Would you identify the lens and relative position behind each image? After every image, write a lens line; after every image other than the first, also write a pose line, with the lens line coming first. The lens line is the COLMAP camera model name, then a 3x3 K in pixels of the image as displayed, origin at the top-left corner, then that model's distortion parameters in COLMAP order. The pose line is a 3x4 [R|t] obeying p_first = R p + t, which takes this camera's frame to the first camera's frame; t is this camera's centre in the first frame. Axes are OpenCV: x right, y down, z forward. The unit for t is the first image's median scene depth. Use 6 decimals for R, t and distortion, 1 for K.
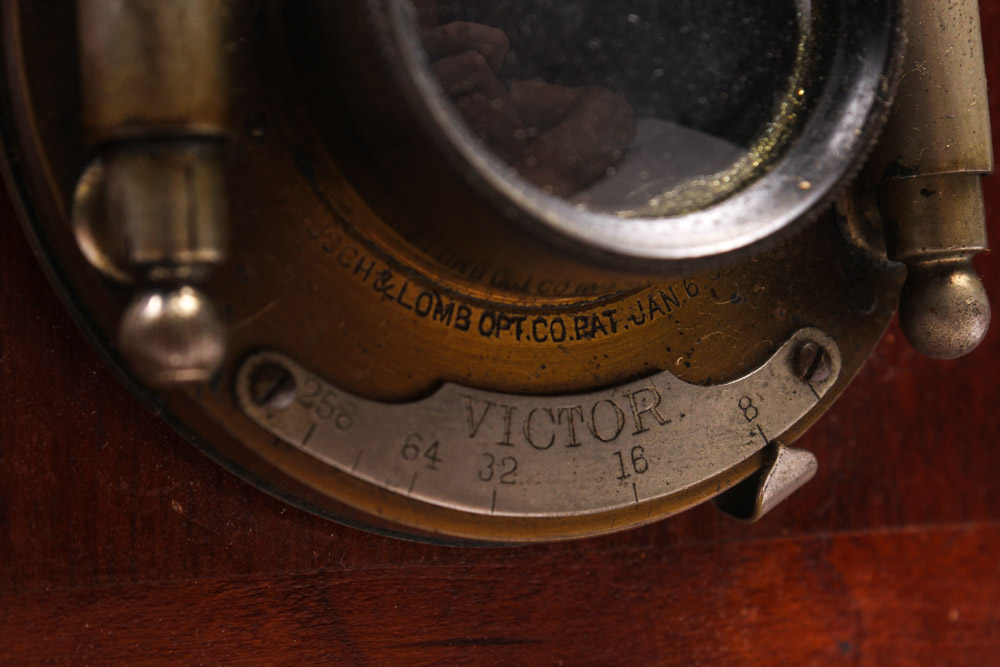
lens RADIAL K [[2069.7, 0, 500.0], [0, 2069.7, 333.5], [0, 0, 1]] dist [-0.007738, -0.152628]
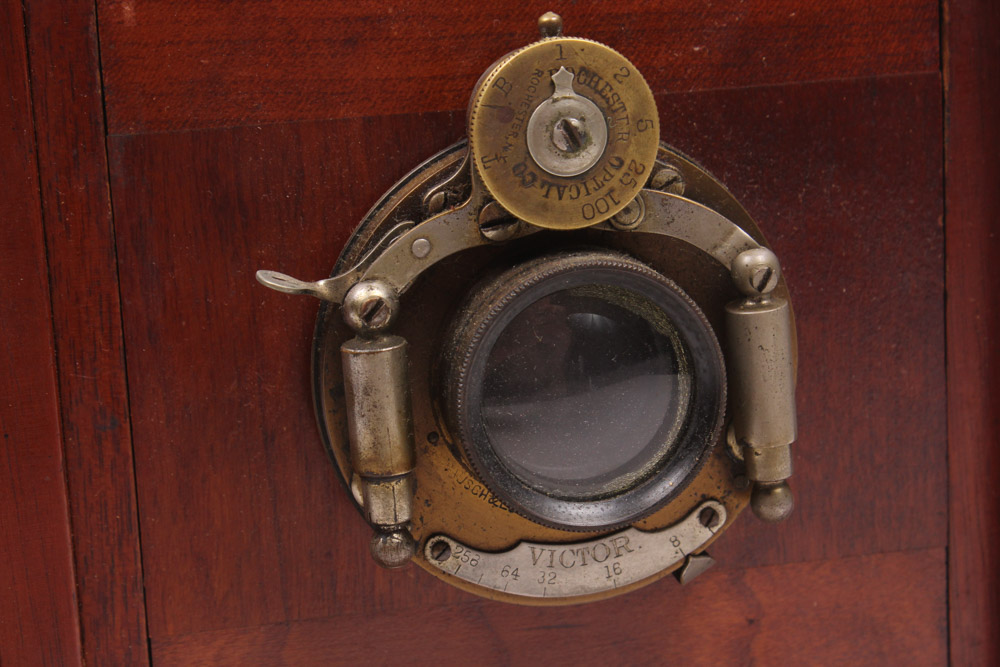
lens RADIAL K [[2069.7, 0, 500.0], [0, 2069.7, 333.5], [0, 0, 1]] dist [-0.007738, -0.152628]
pose [[0.974446, 0.045620, -0.219943, 0.416426], [0.014335, 0.964533, 0.263573, -0.755021], [0.224166, -0.259991, 0.939231, -1.003265]]
